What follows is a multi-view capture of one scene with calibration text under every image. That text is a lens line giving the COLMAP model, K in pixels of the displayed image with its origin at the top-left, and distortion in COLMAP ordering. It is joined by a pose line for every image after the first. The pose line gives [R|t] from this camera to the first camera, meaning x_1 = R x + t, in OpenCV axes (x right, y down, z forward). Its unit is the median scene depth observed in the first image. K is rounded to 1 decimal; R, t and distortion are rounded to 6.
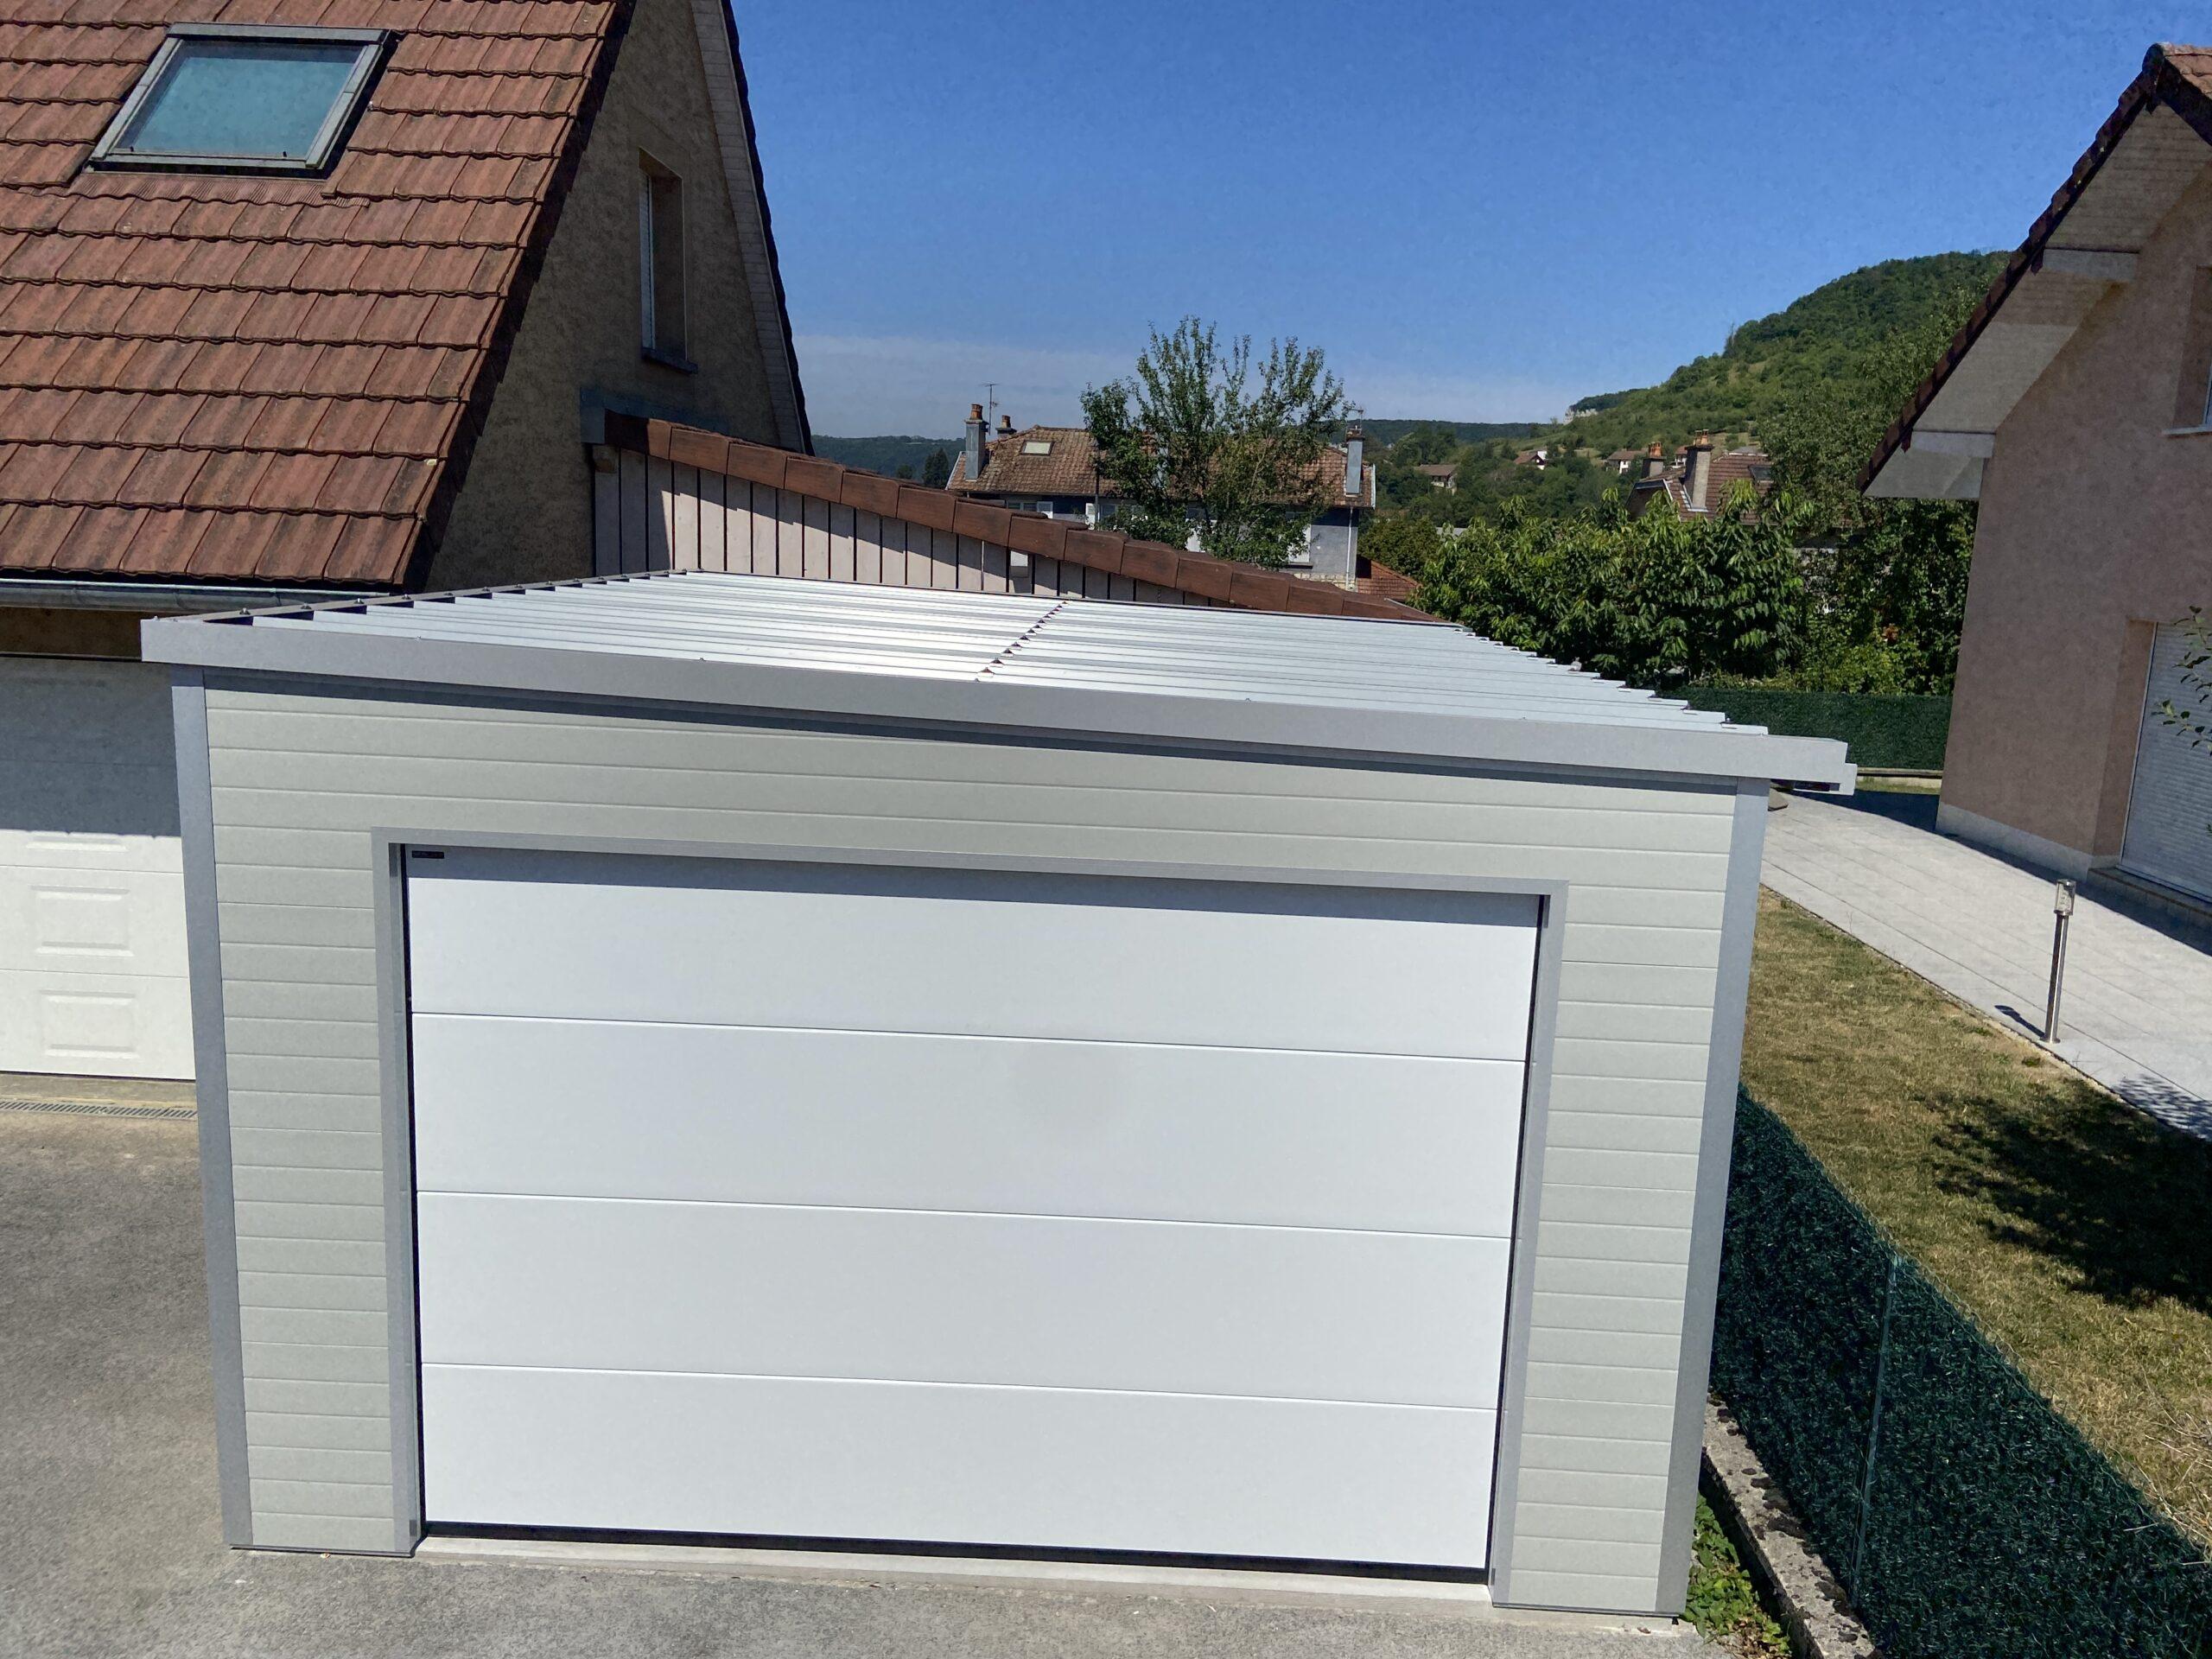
lens RADIAL K [[1670.3, 0, 1106.0], [0, 1670.3, 829.5], [0, 0, 1]] dist [0.114364, -0.149642]
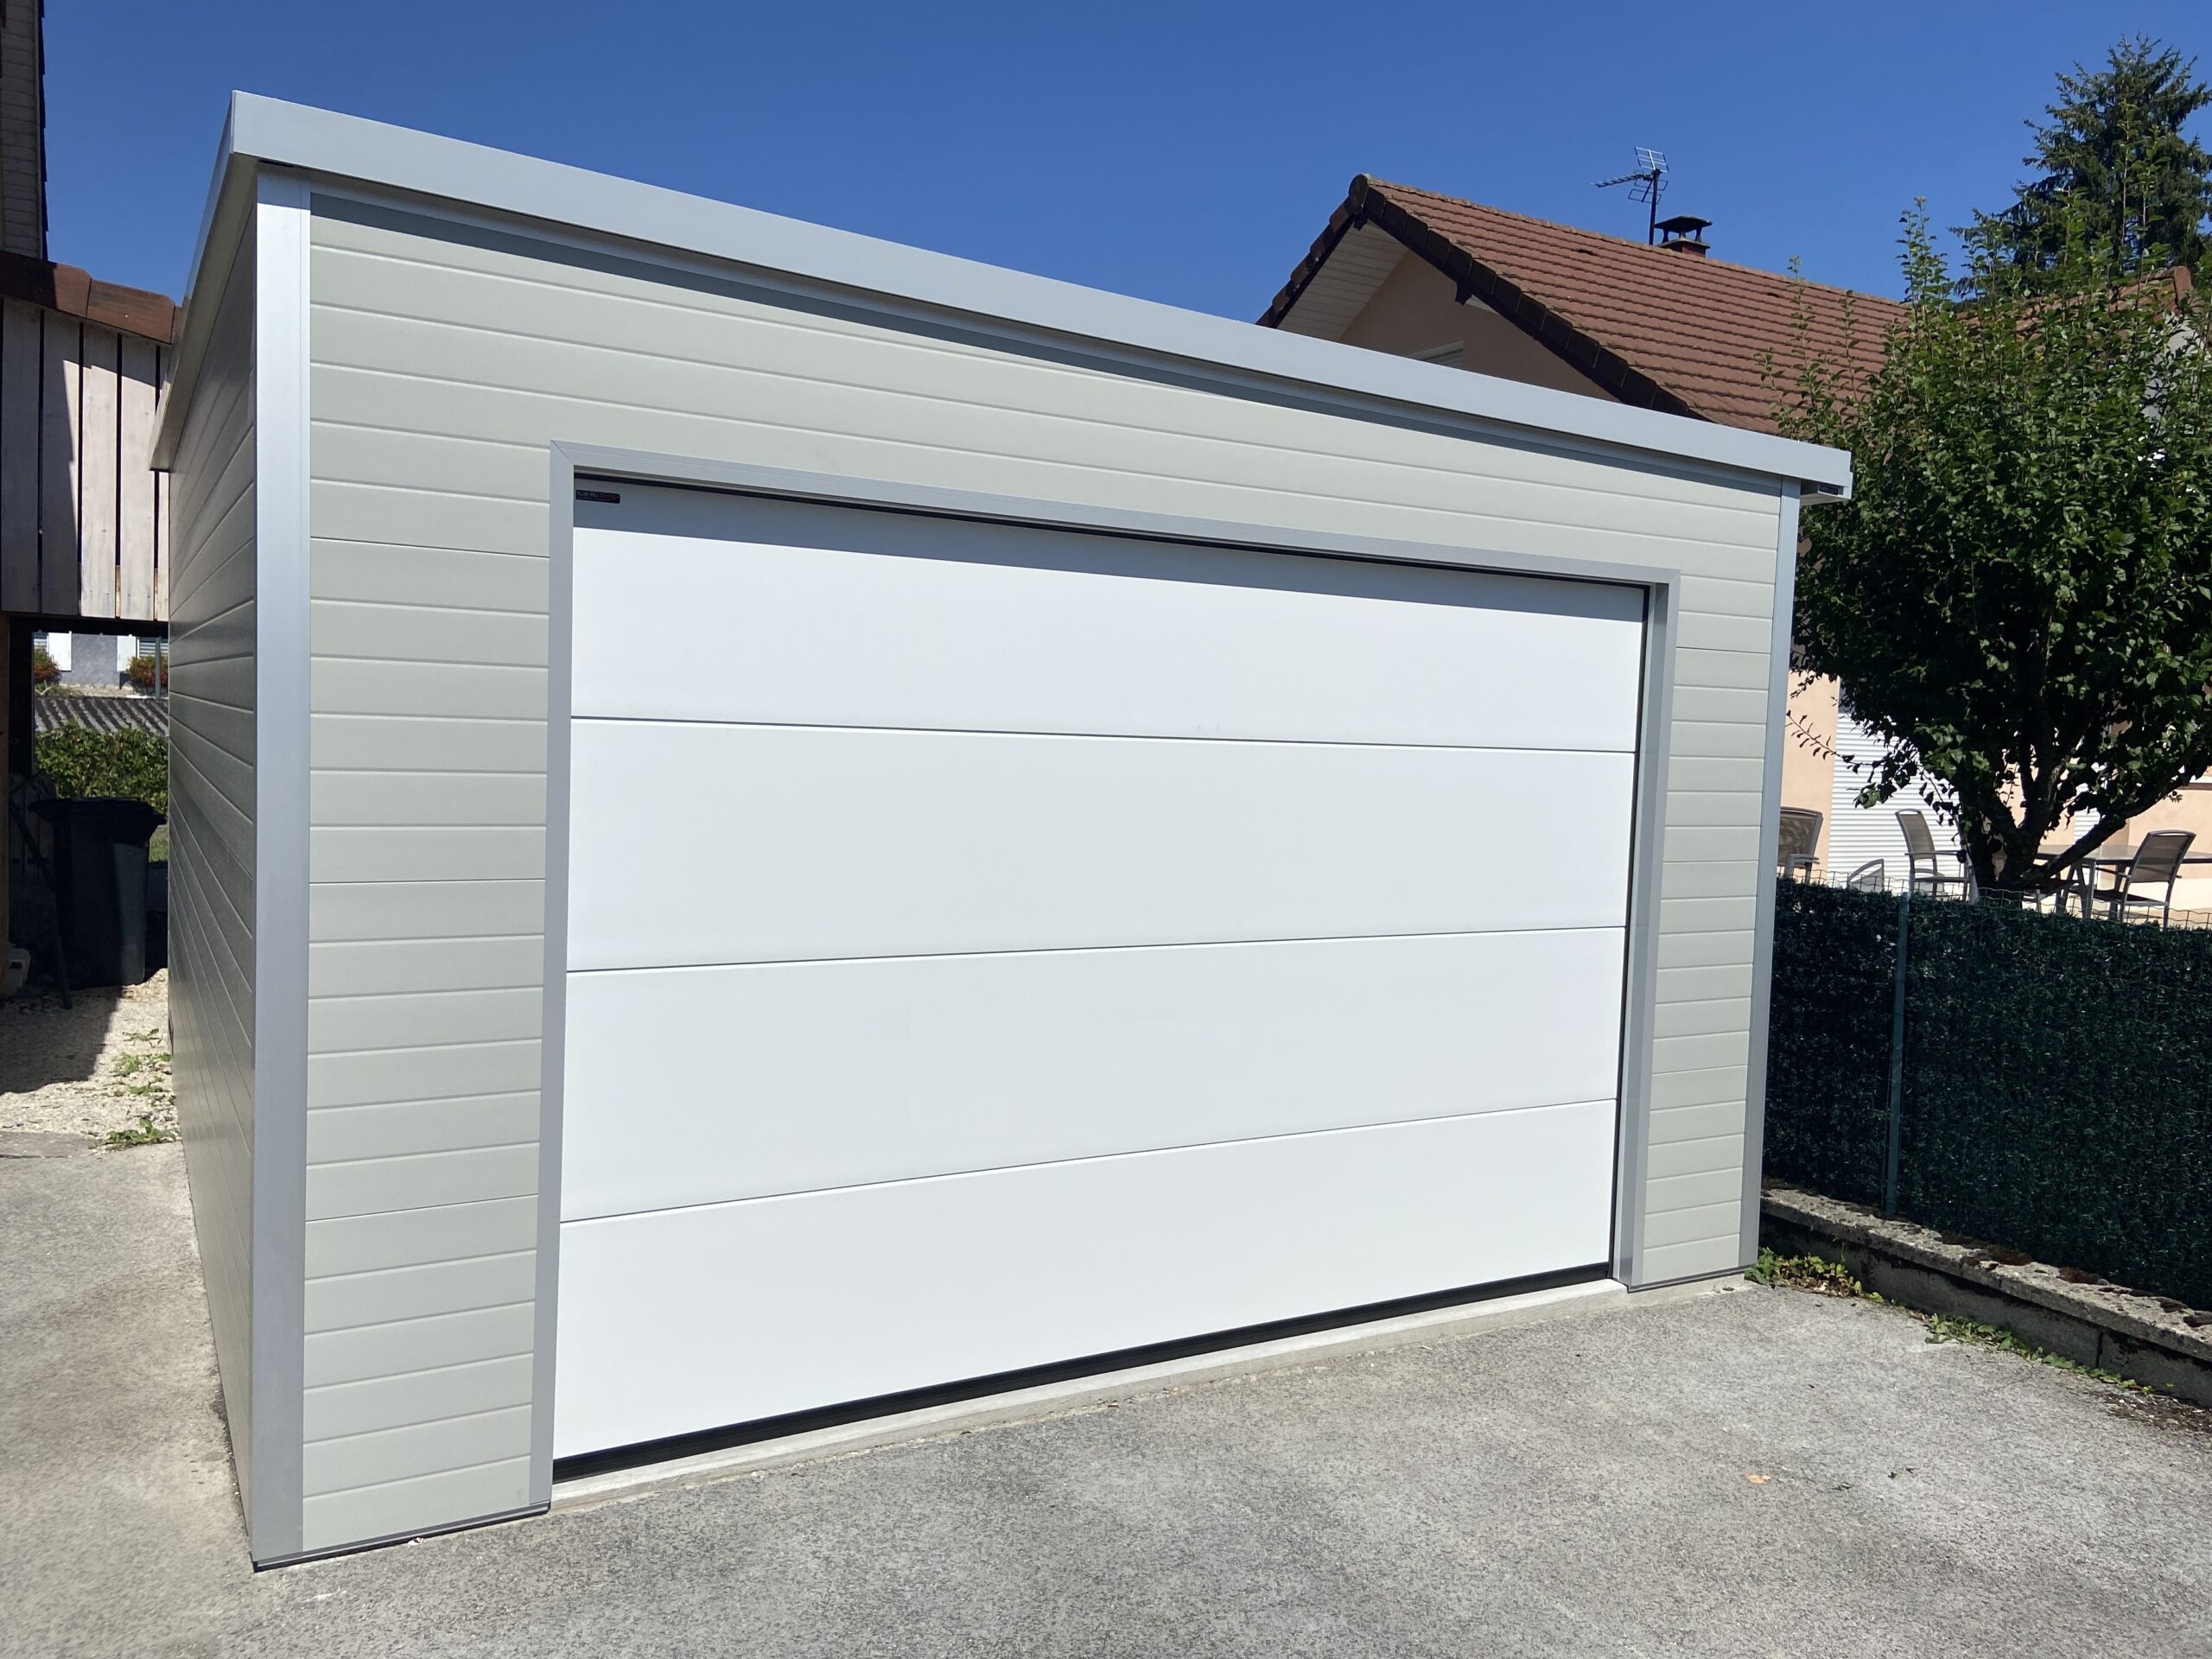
lens RADIAL K [[1670.3, 0, 1106.0], [0, 1670.3, 829.5], [0, 0, 1]] dist [0.114364, -0.149642]
pose [[0.850792, -0.042242, 0.523802, -0.335236], [0.090418, 0.993666, -0.066730, 0.127006], [-0.517665, 0.104135, 0.849223, 0.151290]]
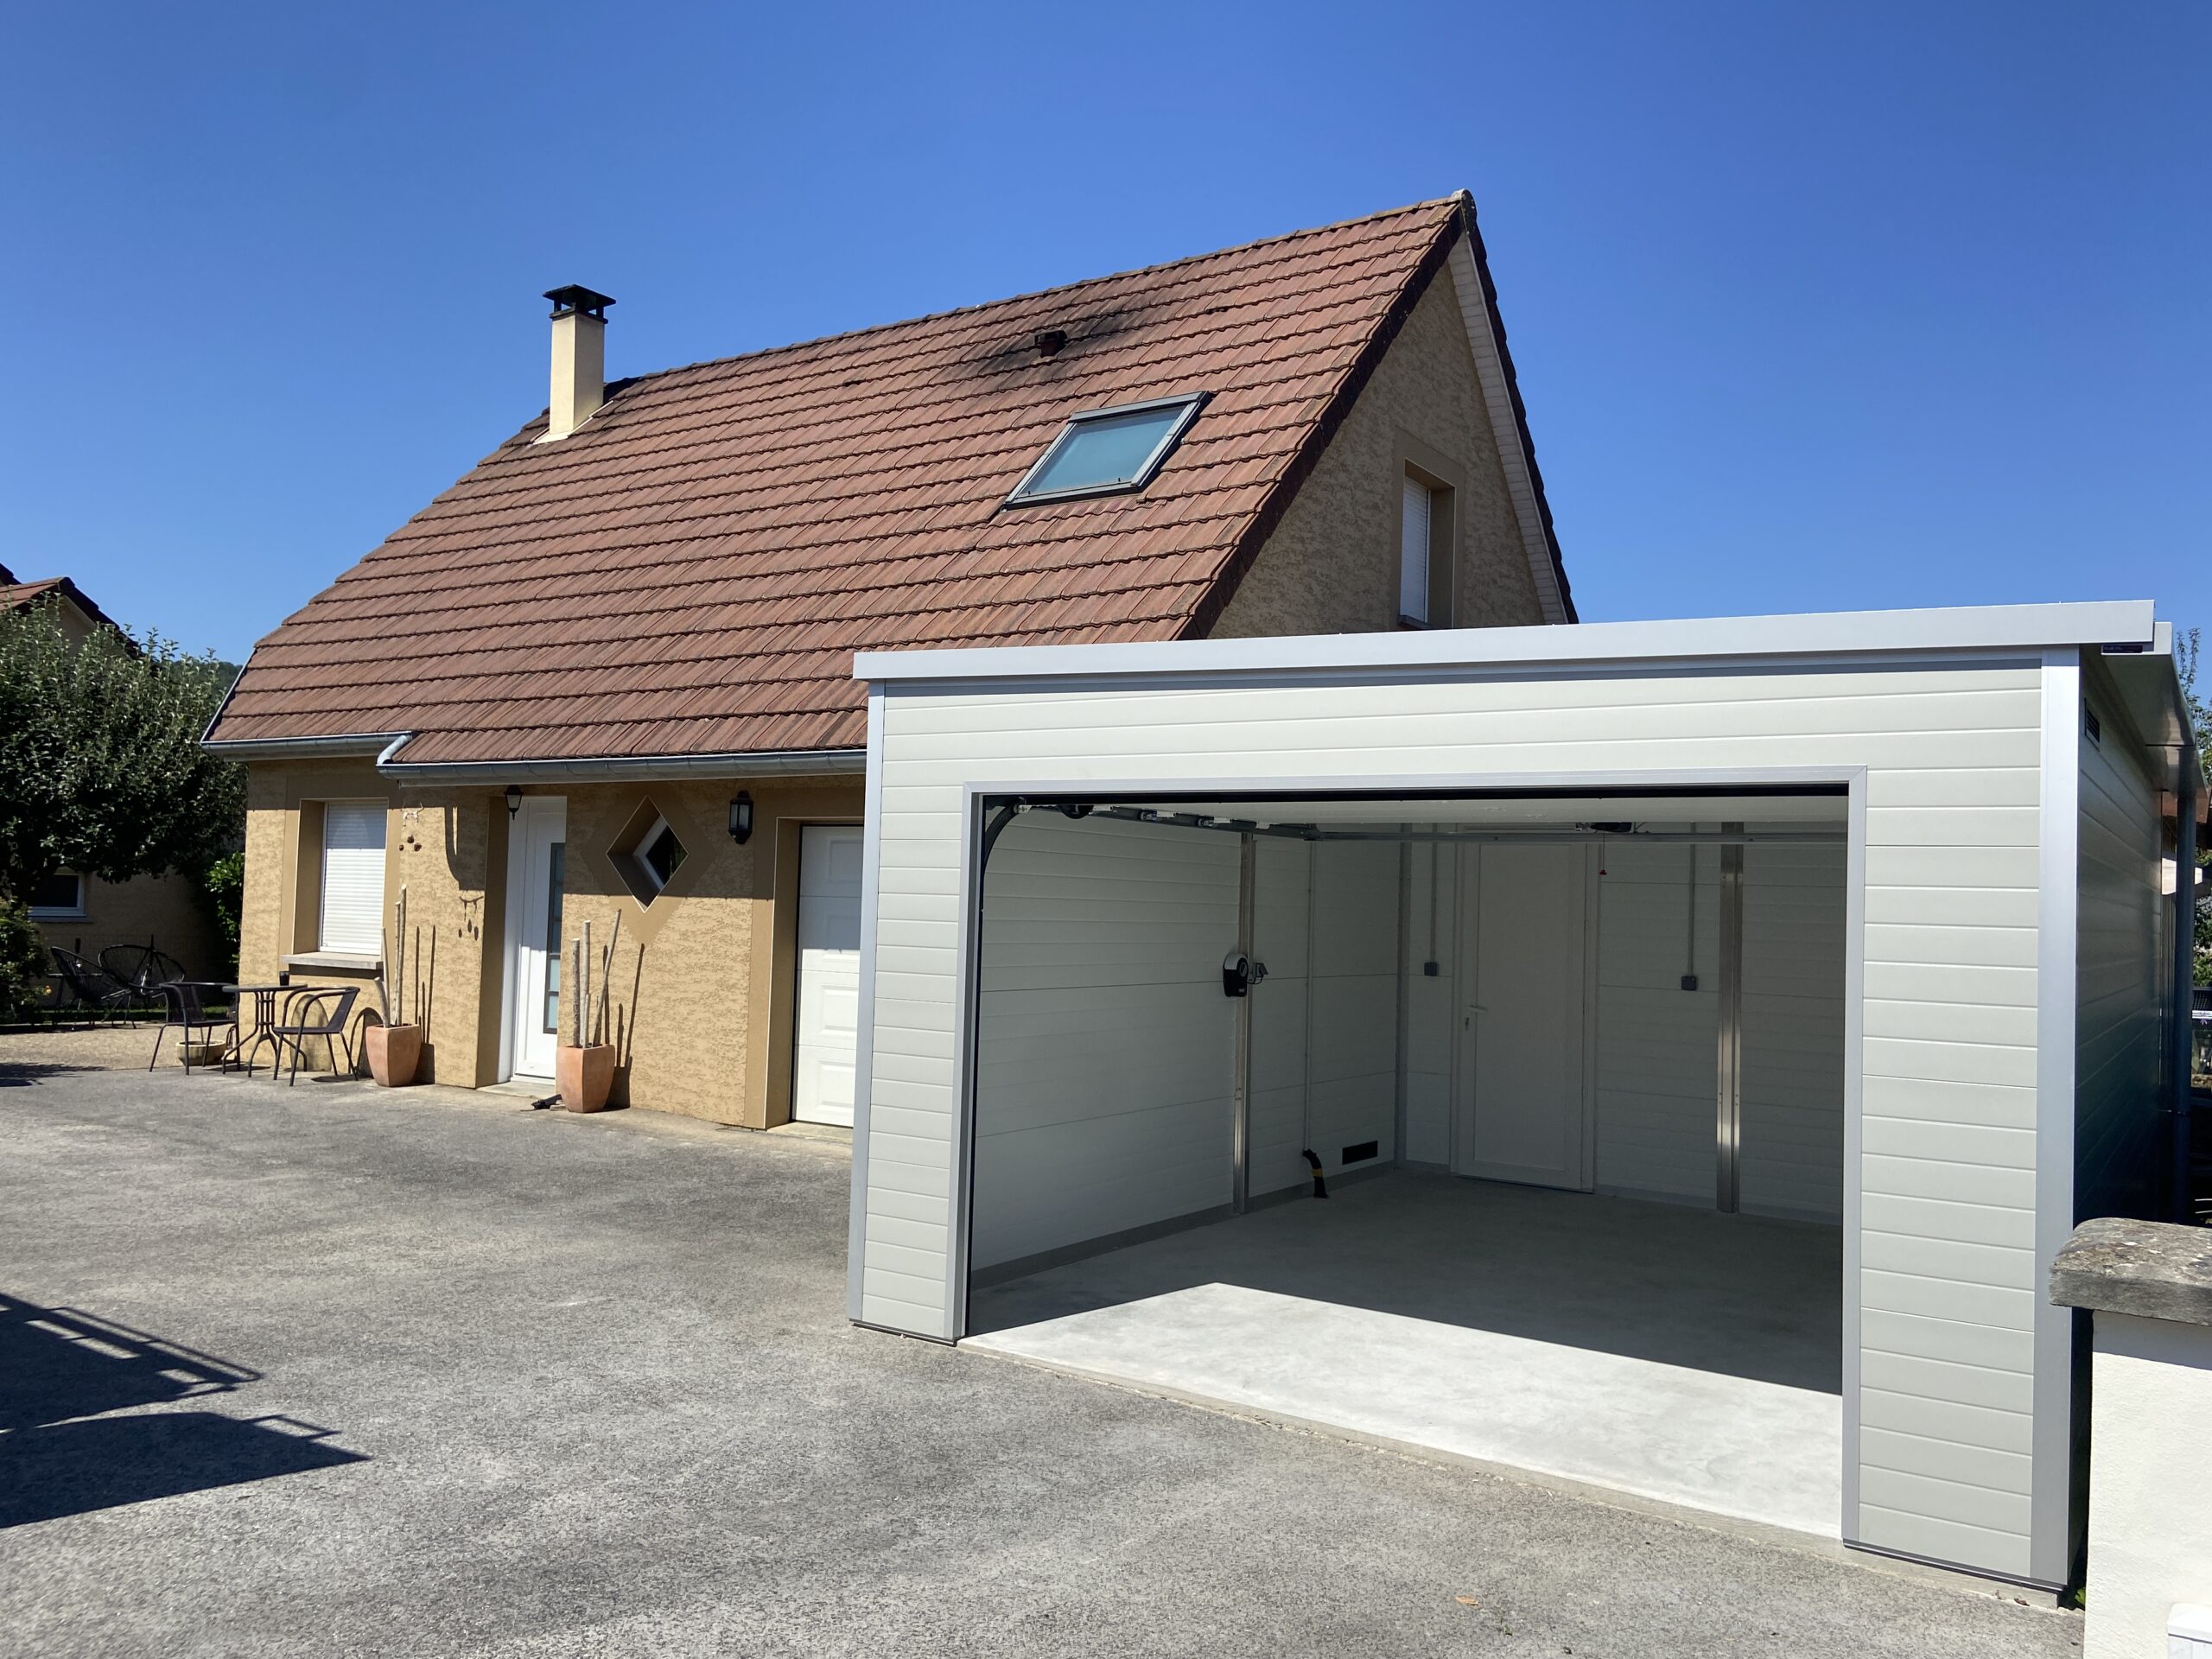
lens RADIAL K [[1670.3, 0, 1106.0], [0, 1670.3, 829.5], [0, 0, 1]] dist [0.114364, -0.149642]
pose [[0.843836, -0.037612, -0.535282, 0.237836], [-0.094268, 0.971636, -0.216880, 0.183982], [0.528257, 0.233471, 0.816355, -0.053023]]
